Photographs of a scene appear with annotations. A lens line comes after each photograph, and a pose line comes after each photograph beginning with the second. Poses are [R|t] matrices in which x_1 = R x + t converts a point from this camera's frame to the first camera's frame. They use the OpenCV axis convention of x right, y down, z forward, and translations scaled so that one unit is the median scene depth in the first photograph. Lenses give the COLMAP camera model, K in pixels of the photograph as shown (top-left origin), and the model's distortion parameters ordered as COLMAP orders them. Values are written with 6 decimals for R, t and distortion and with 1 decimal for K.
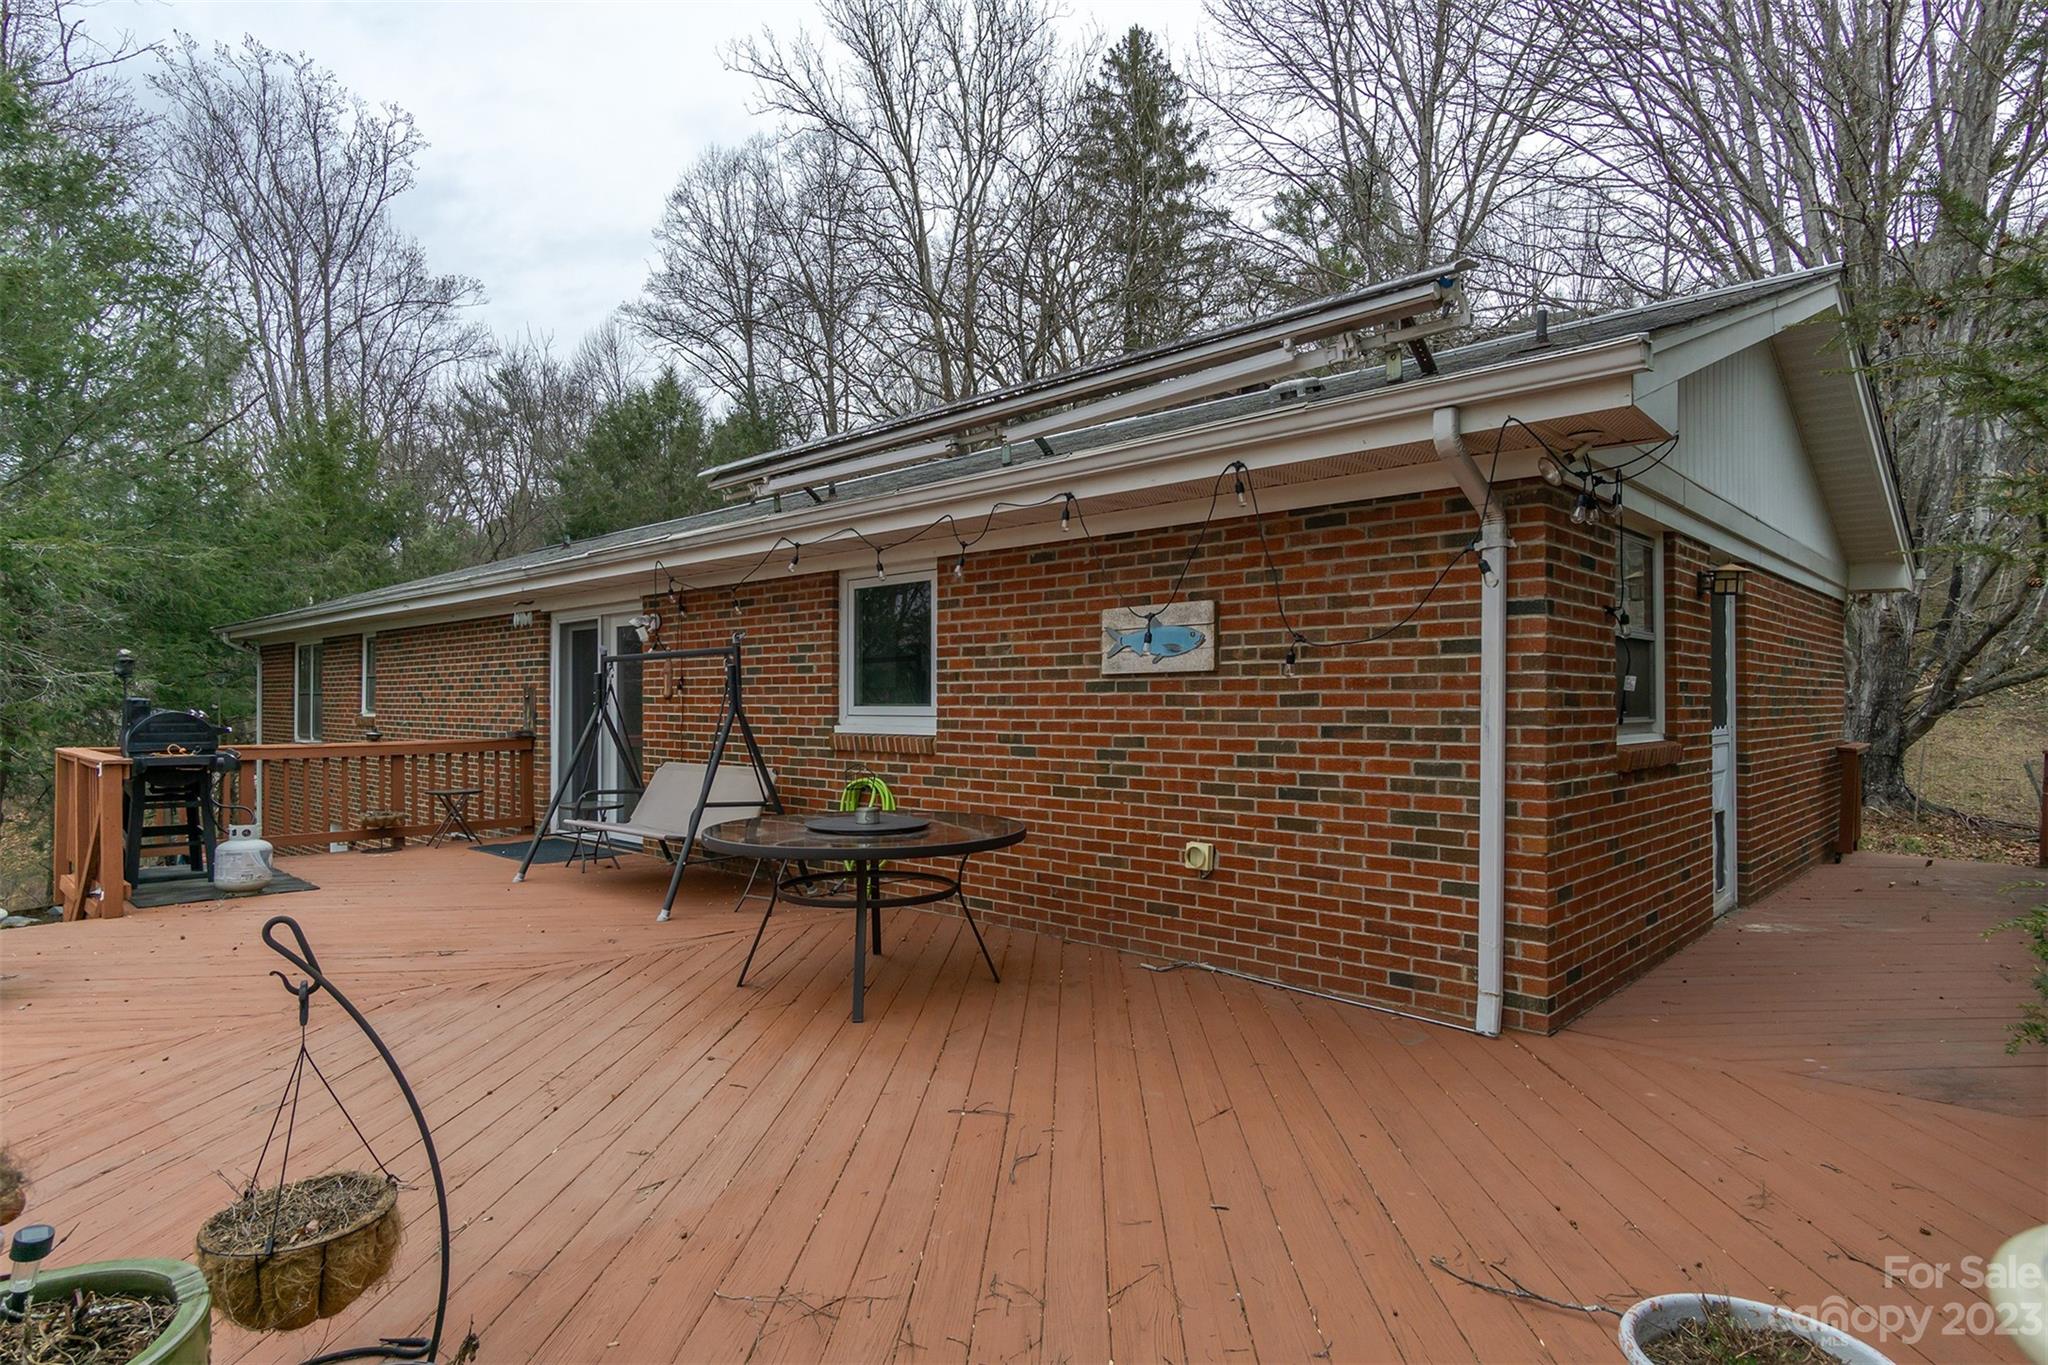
lens RADIAL K [[1105.6, 0, 1025.0], [0, 1105.6, 692.7], [0, 0, 1]] dist [0.003889, 0.000528]
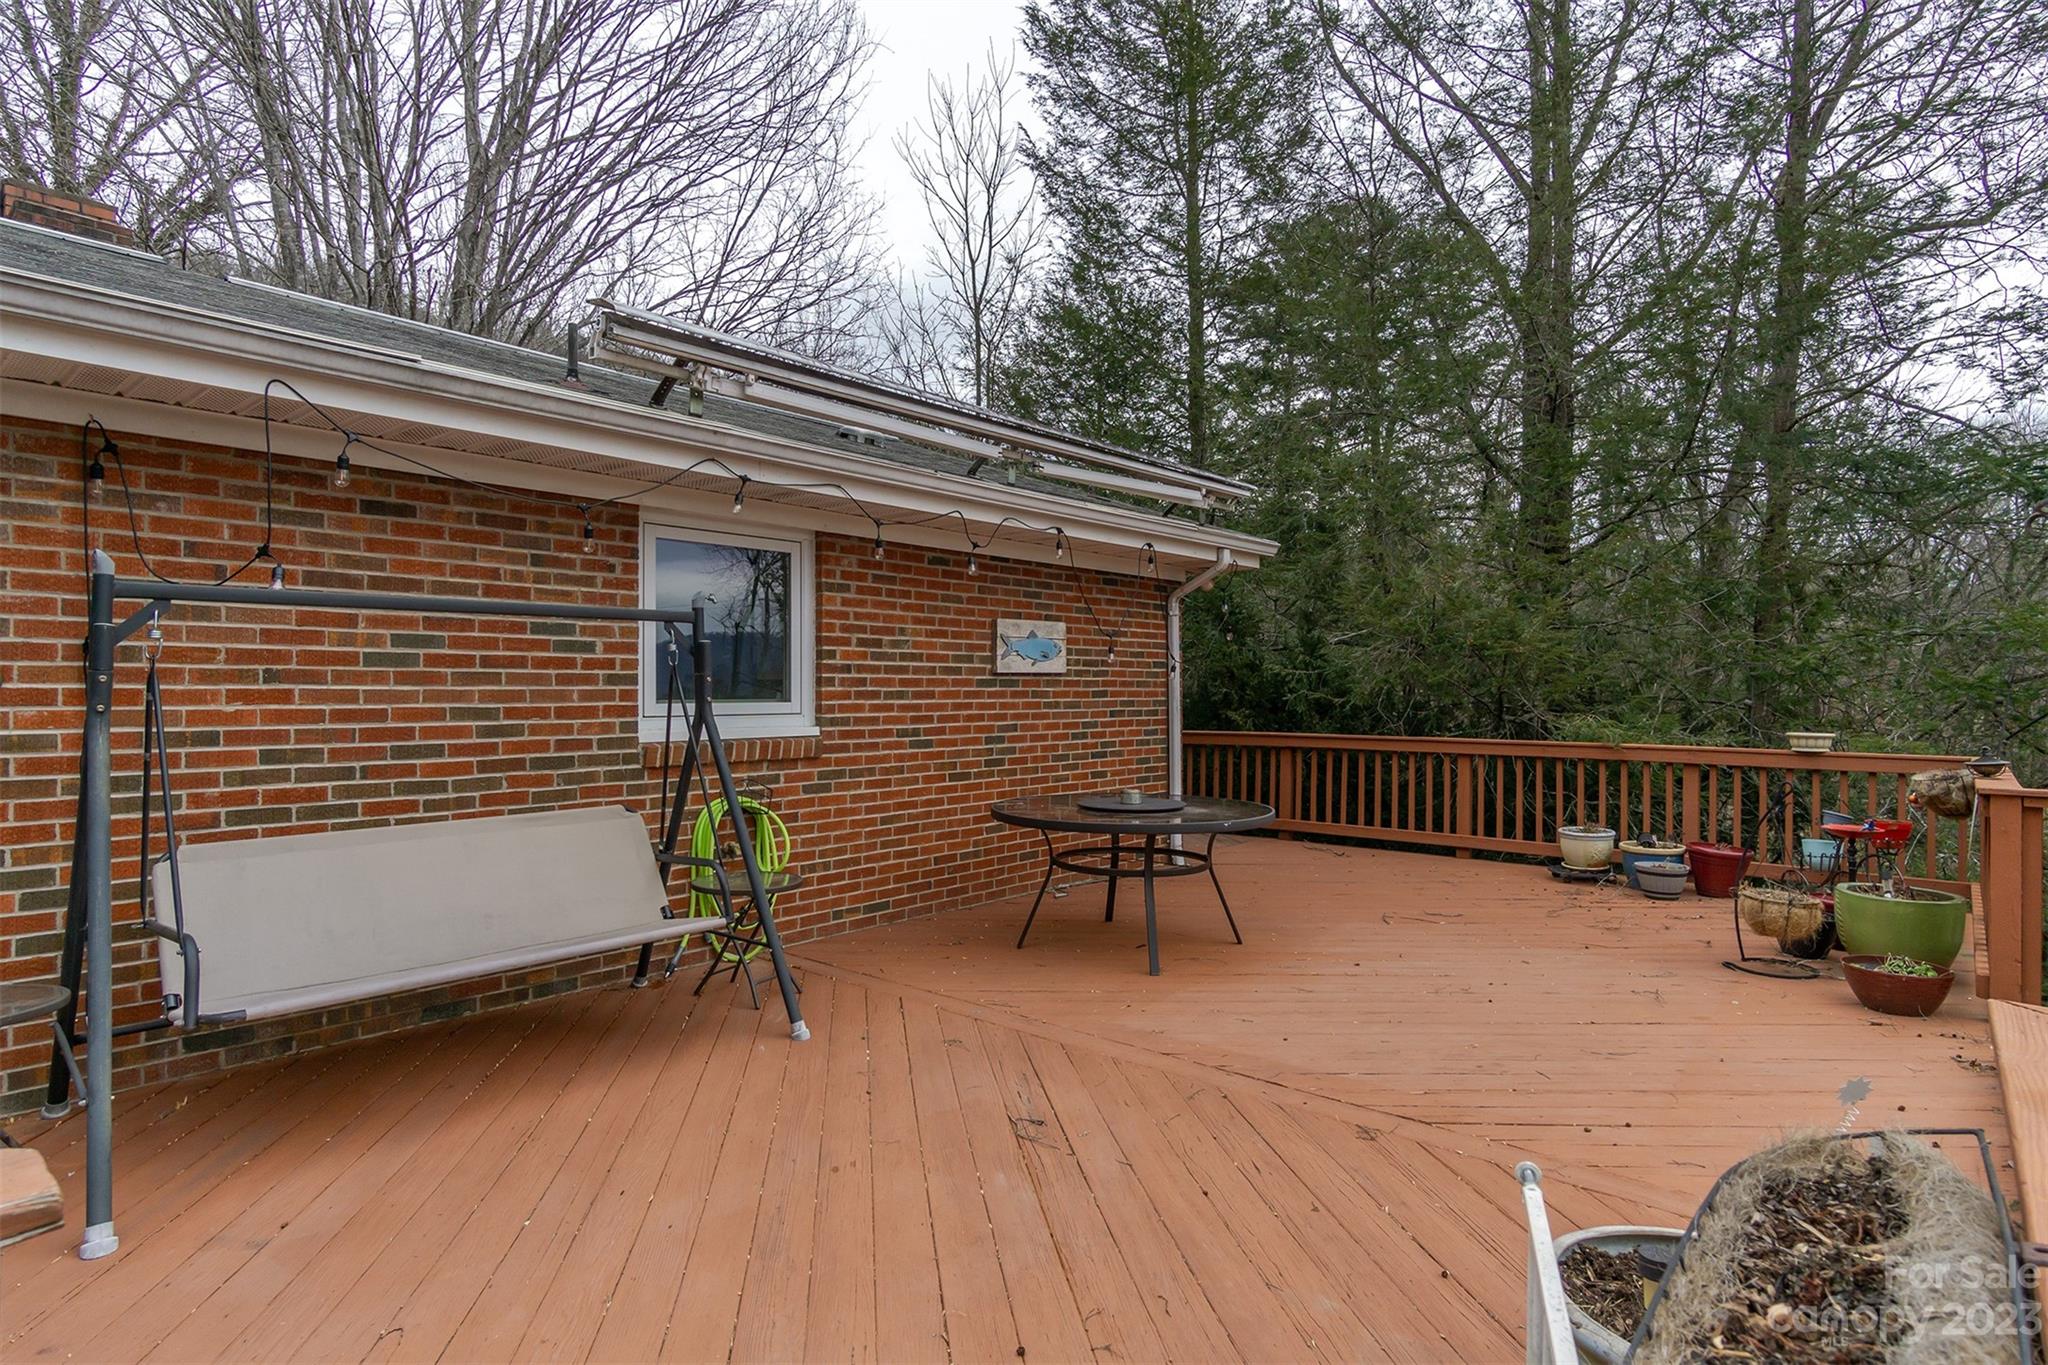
lens RADIAL K [[1105.6, 0, 1024.4], [0, 1105.6, 682.9], [0, 0, 1]] dist [0.003889, 0.000528]
pose [[-0.062645, 0.014880, 0.997925, -1.049502], [0.000839, 0.999889, -0.014857, 0.011515], [-0.998036, -0.000094, -0.062651, 0.973926]]
